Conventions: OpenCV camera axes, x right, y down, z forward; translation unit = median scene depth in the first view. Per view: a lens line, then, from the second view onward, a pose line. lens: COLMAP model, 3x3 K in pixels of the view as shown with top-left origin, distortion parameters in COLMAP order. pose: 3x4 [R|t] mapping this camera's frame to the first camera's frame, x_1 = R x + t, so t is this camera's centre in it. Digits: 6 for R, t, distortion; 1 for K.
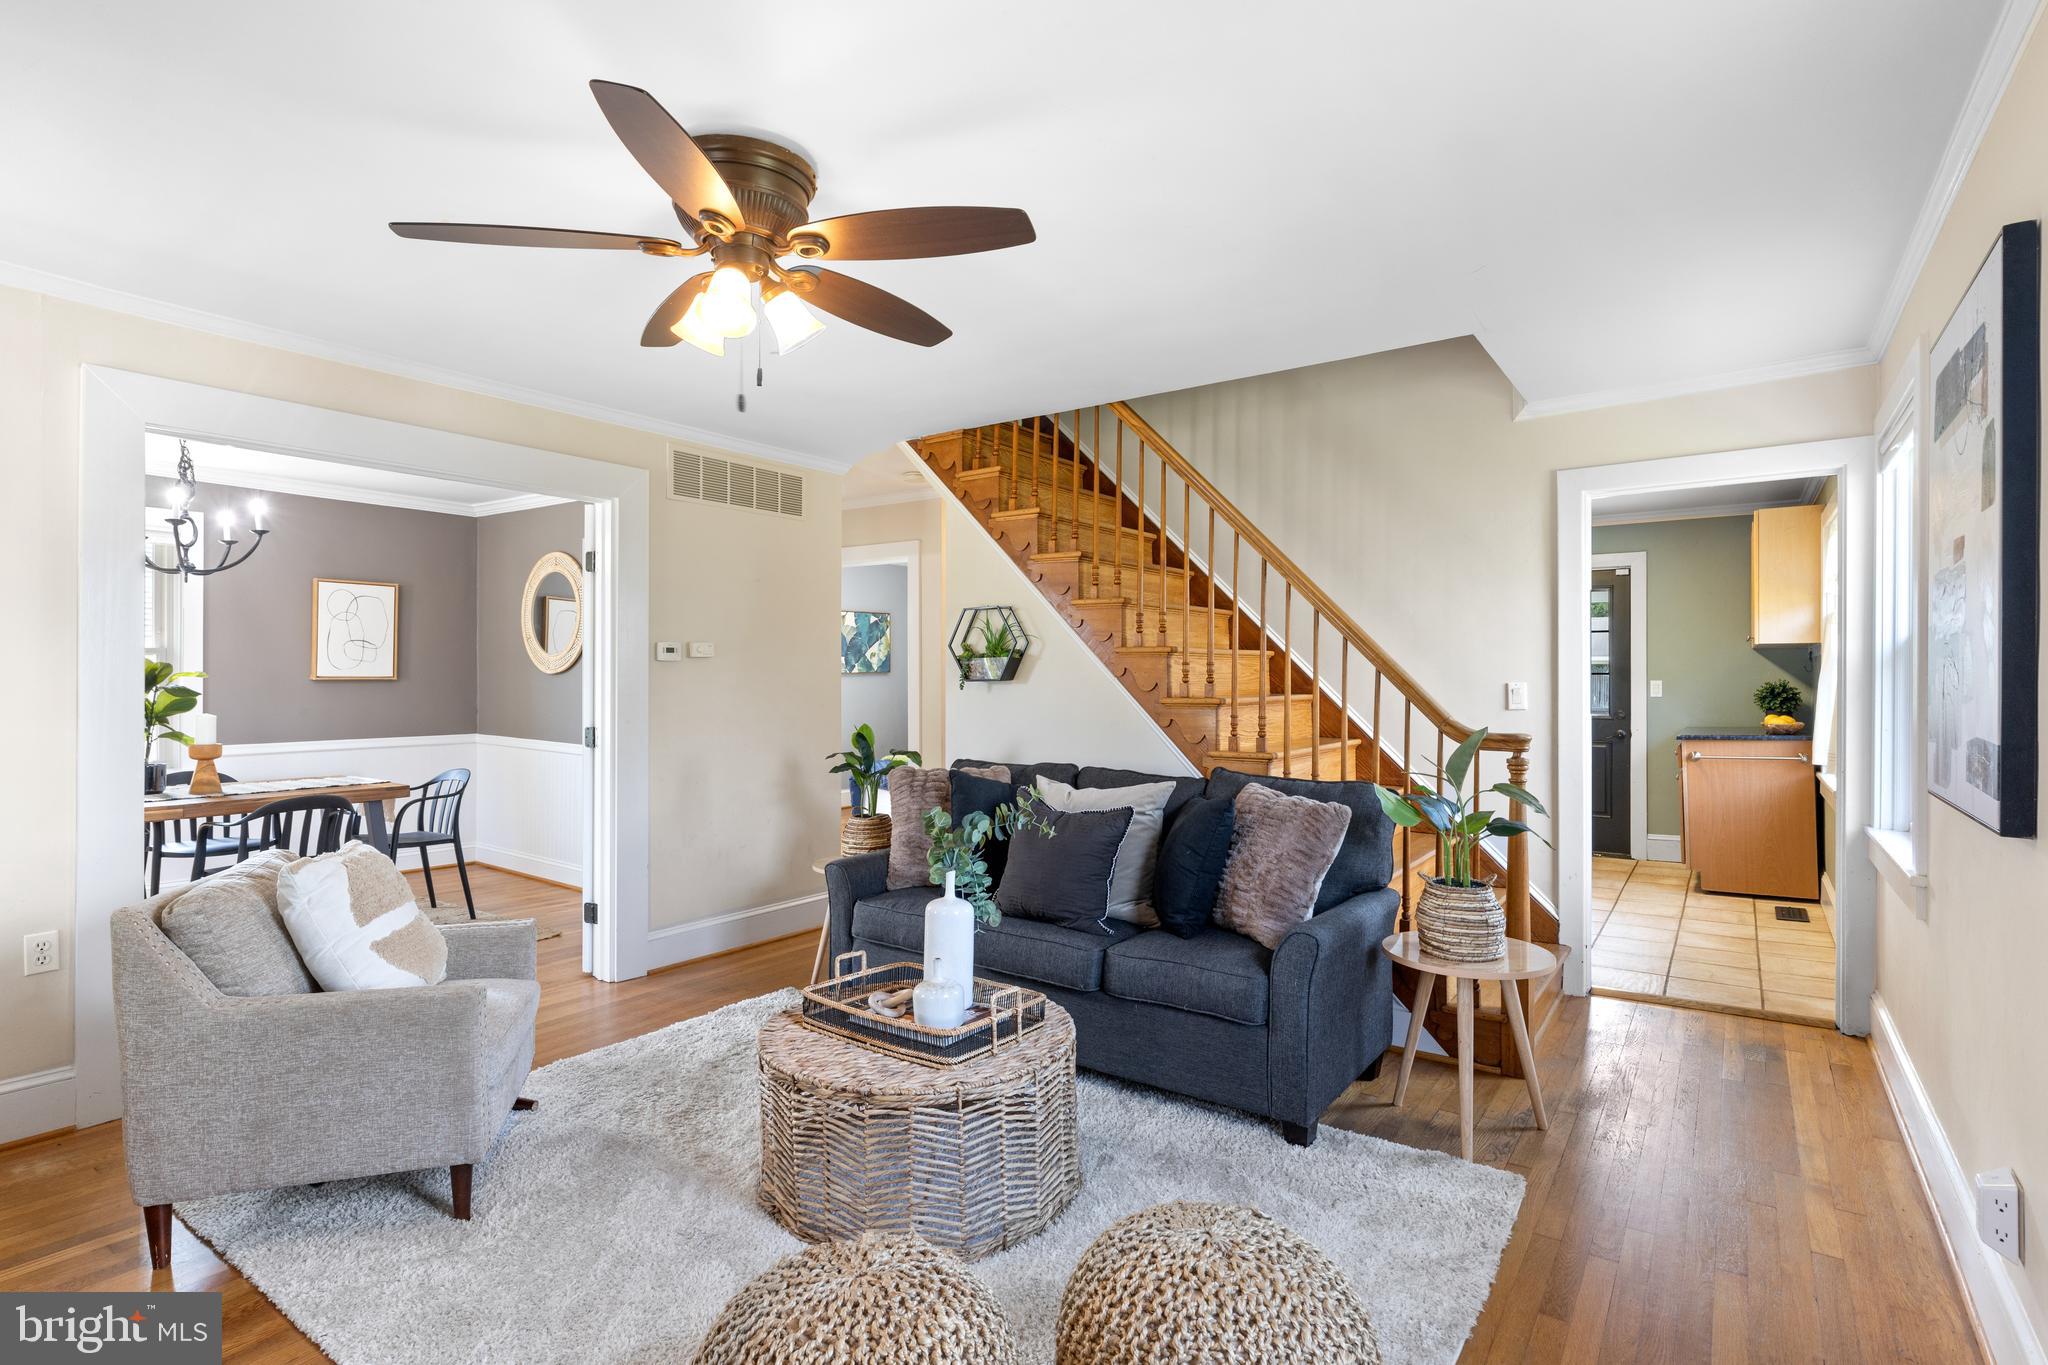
lens RADIAL K [[994.4, 0, 1017.0], [0, 994.4, 677.6], [0, 0, 1]] dist [-0.011305, 0.000649]
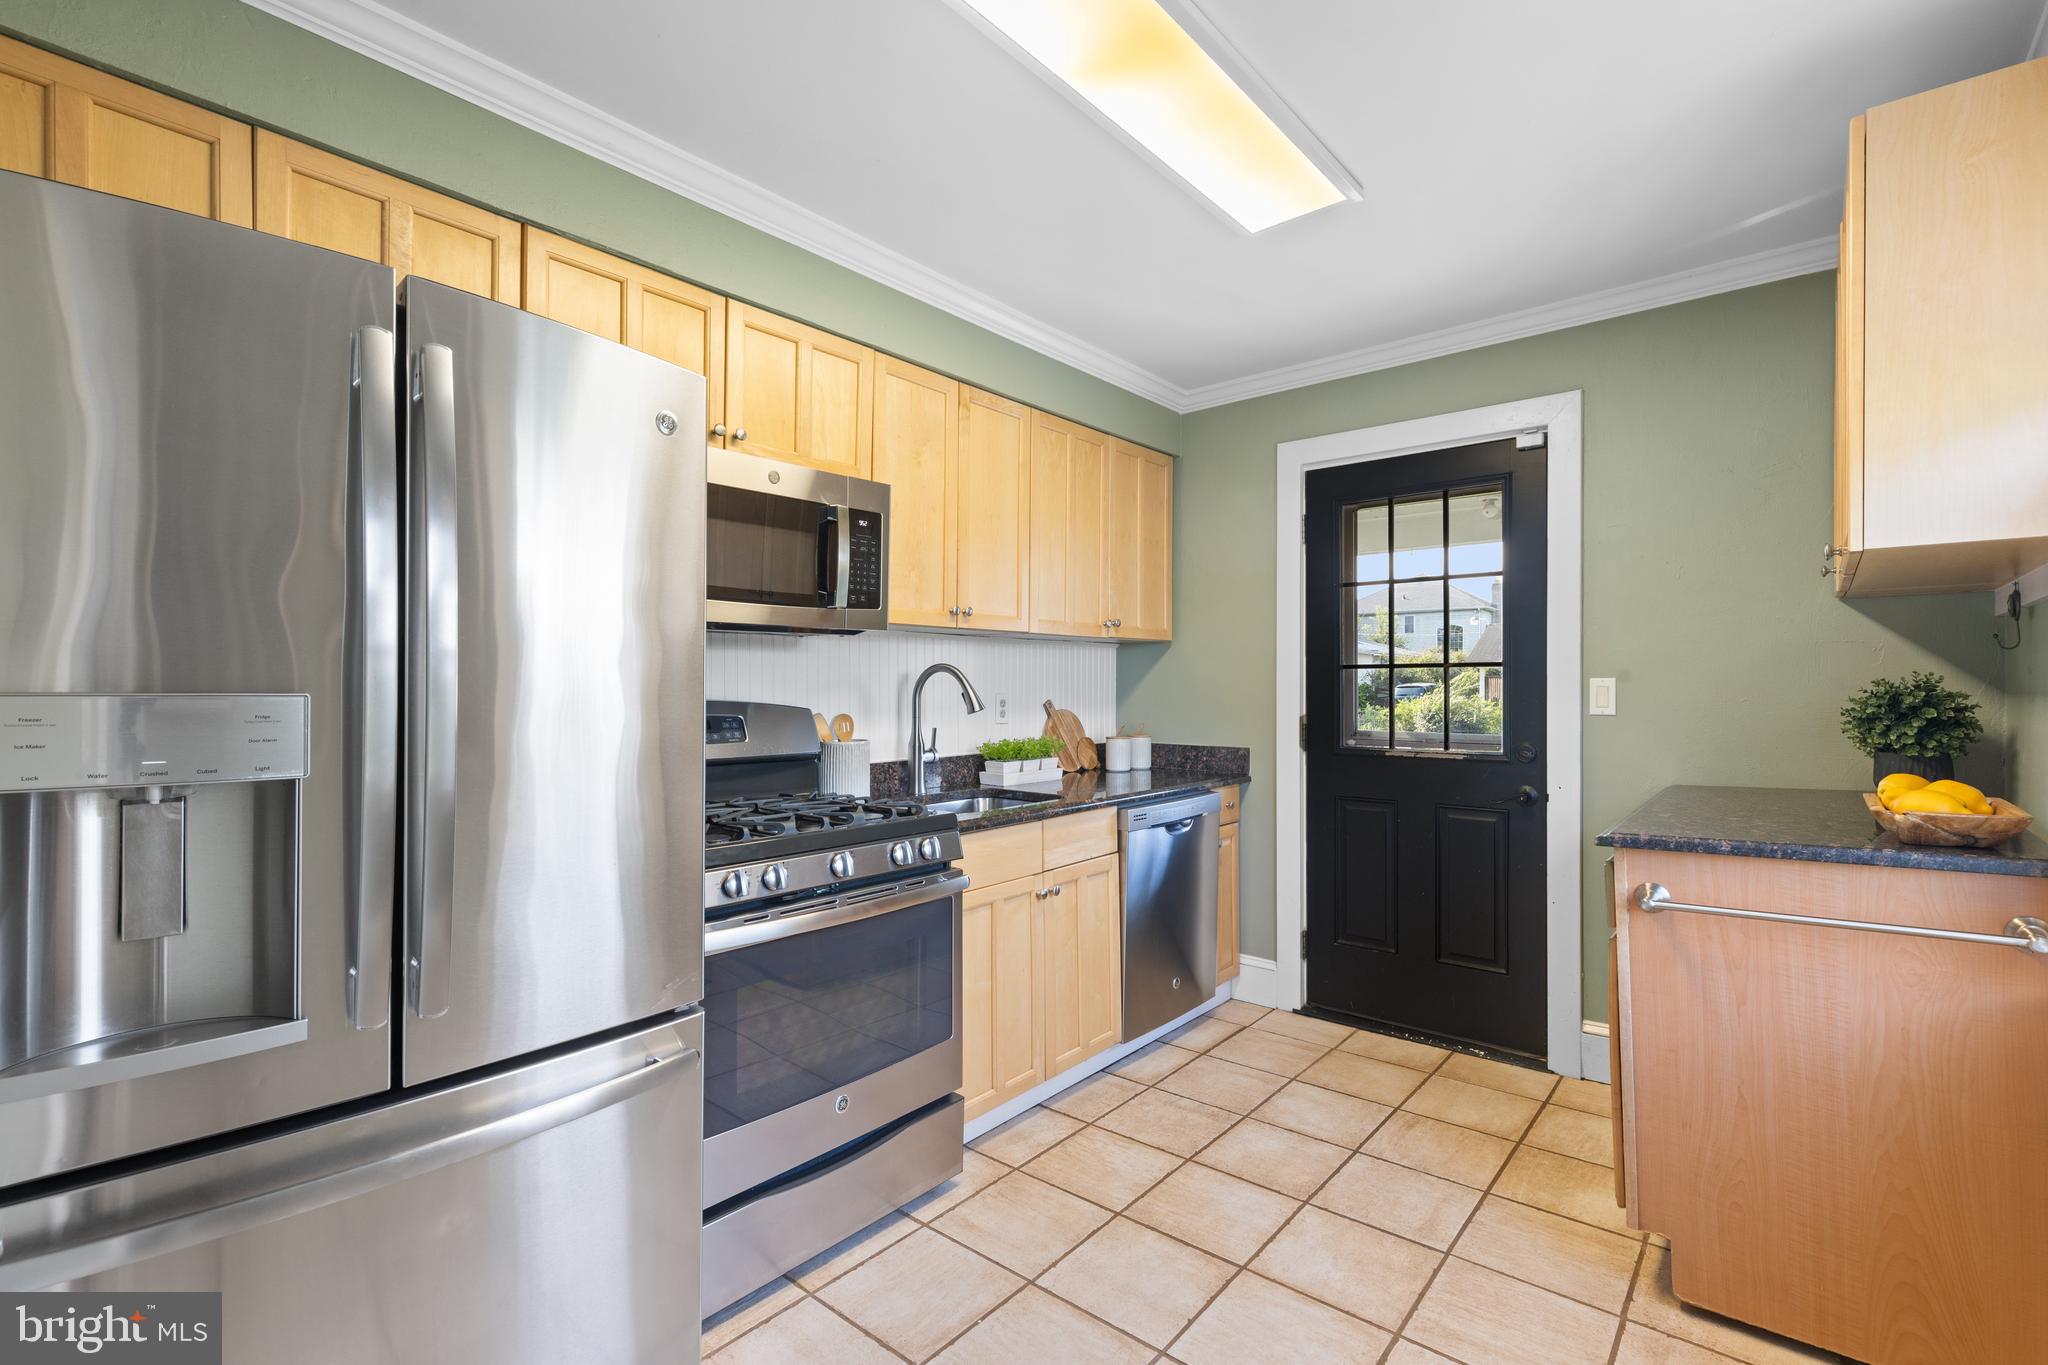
lens RADIAL K [[924.4, 0, 1033.2], [0, 924.4, 689.2], [0, 0, 1]] dist [0.002052, 0.000032]
pose [[0.997672, 0.001428, -0.068180, 0.493717], [-0.001236, 0.999995, 0.002864, 0.008715], [0.068184, -0.002773, 0.997669, 0.668894]]
